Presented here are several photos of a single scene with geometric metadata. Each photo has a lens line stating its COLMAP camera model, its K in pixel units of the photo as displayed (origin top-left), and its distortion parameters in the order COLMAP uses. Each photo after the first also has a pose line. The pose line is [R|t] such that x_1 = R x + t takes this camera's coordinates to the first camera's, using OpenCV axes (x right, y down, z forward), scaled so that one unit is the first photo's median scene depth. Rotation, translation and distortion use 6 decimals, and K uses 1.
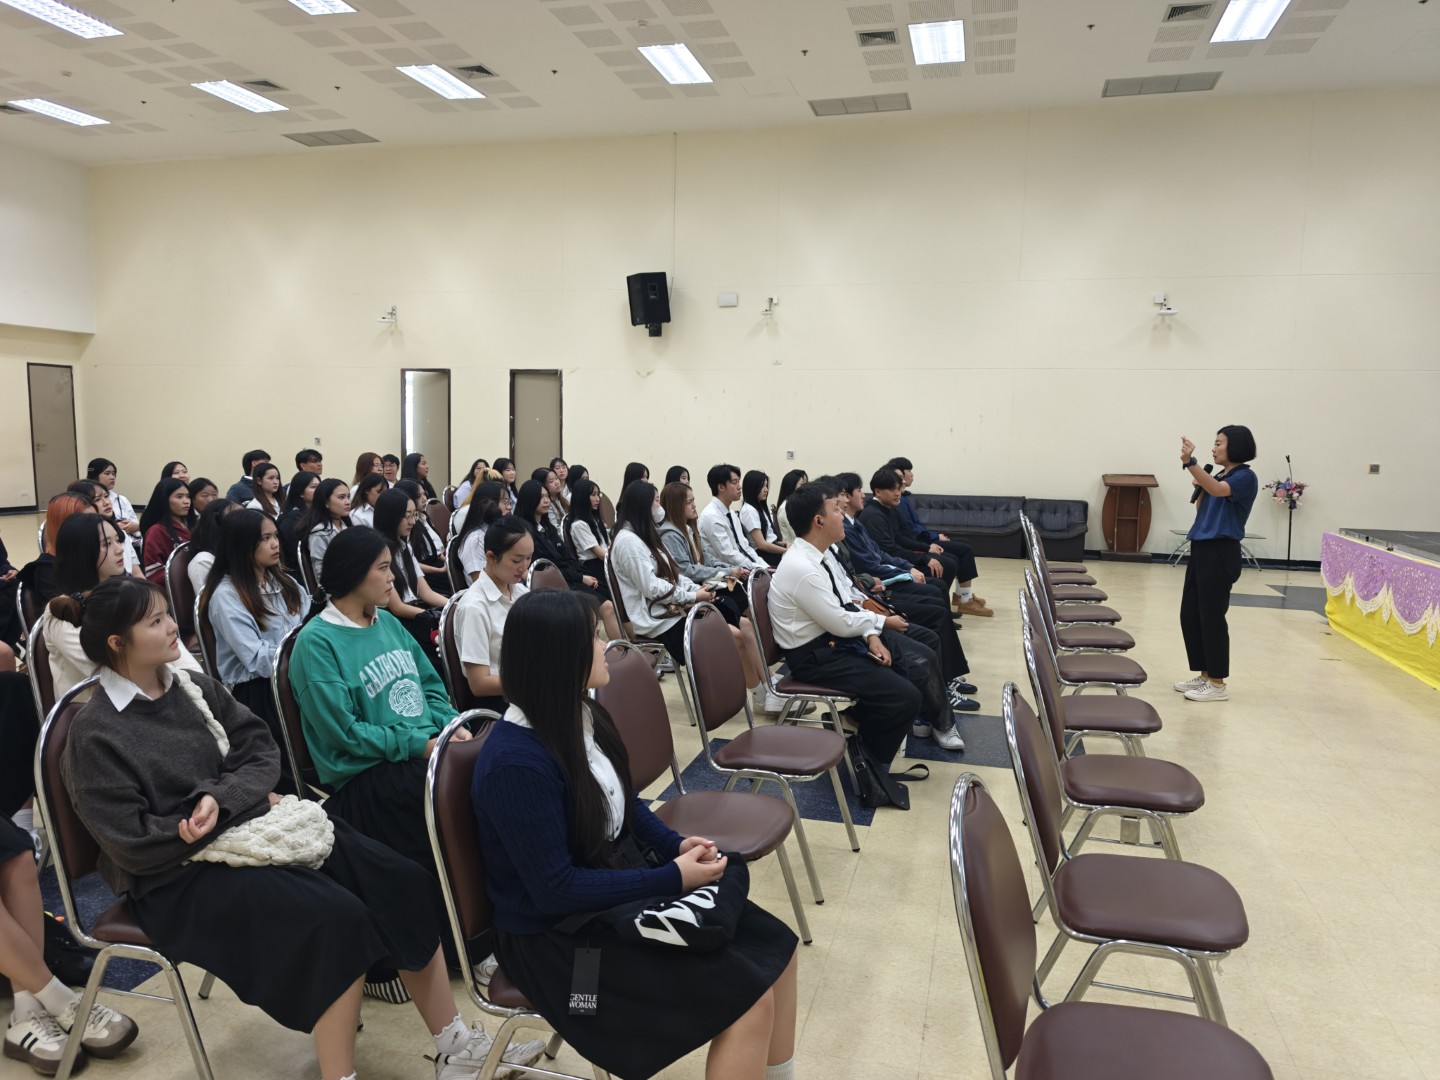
lens RADIAL K [[979.4, 0, 717.0], [0, 979.4, 539.2], [0, 0, 1]] dist [0.043089, -0.042009]
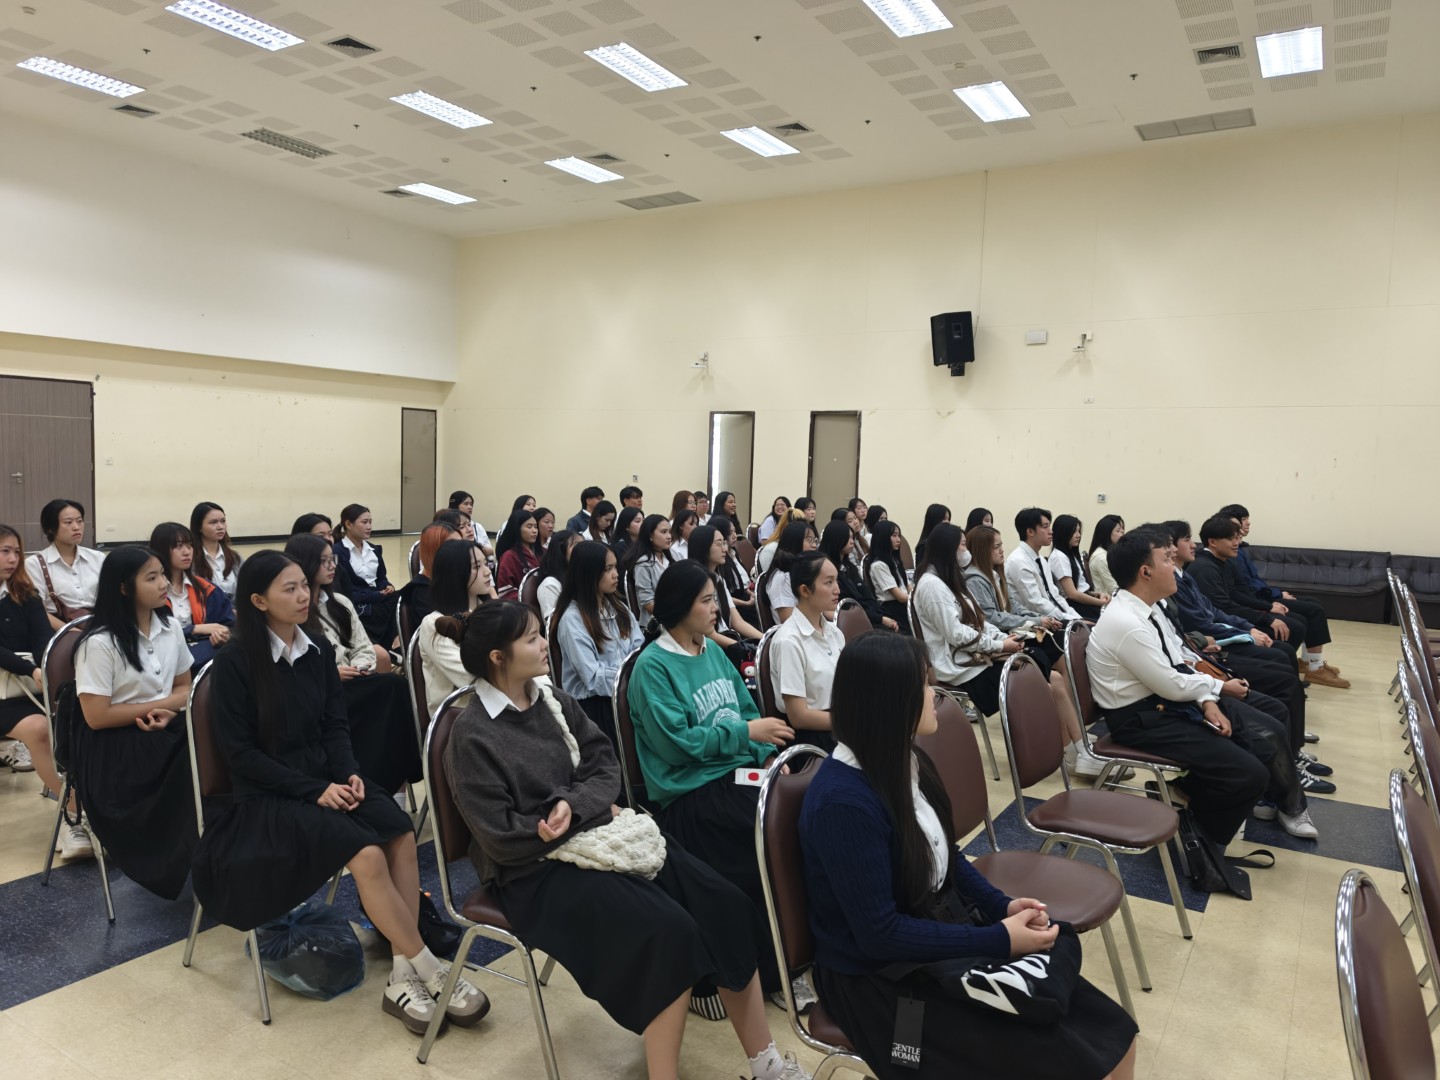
lens RADIAL K [[979.4, 0, 717.0], [0, 979.4, 539.2], [0, 0, 1]] dist [0.043089, -0.042009]
pose [[0.958765, 0.031448, -0.282454, -0.014869], [-0.042327, 0.998575, -0.032495, -0.001625], [0.281030, 0.043111, 0.958730, -0.007338]]
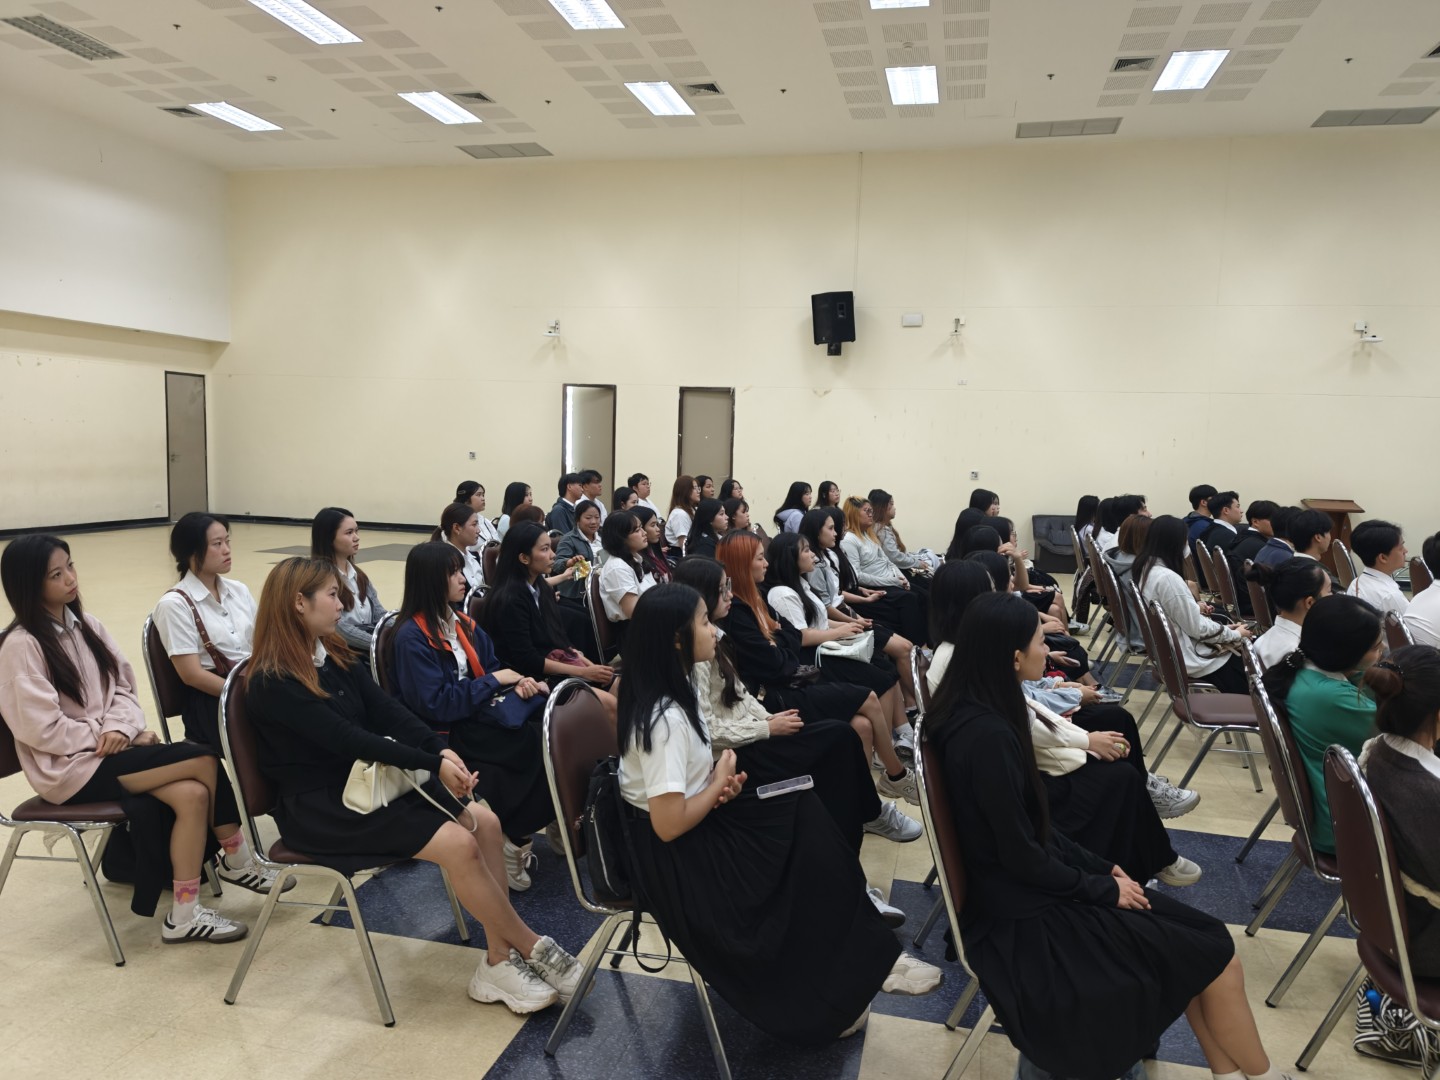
lens RADIAL K [[979.4, 0, 717.0], [0, 979.4, 539.2], [0, 0, 1]] dist [0.043089, -0.042009]
pose [[0.999485, 0.009058, 0.030796, -0.336747], [-0.008742, 0.999908, -0.010368, -0.013345], [-0.030887, 0.010094, 0.999472, 0.016177]]
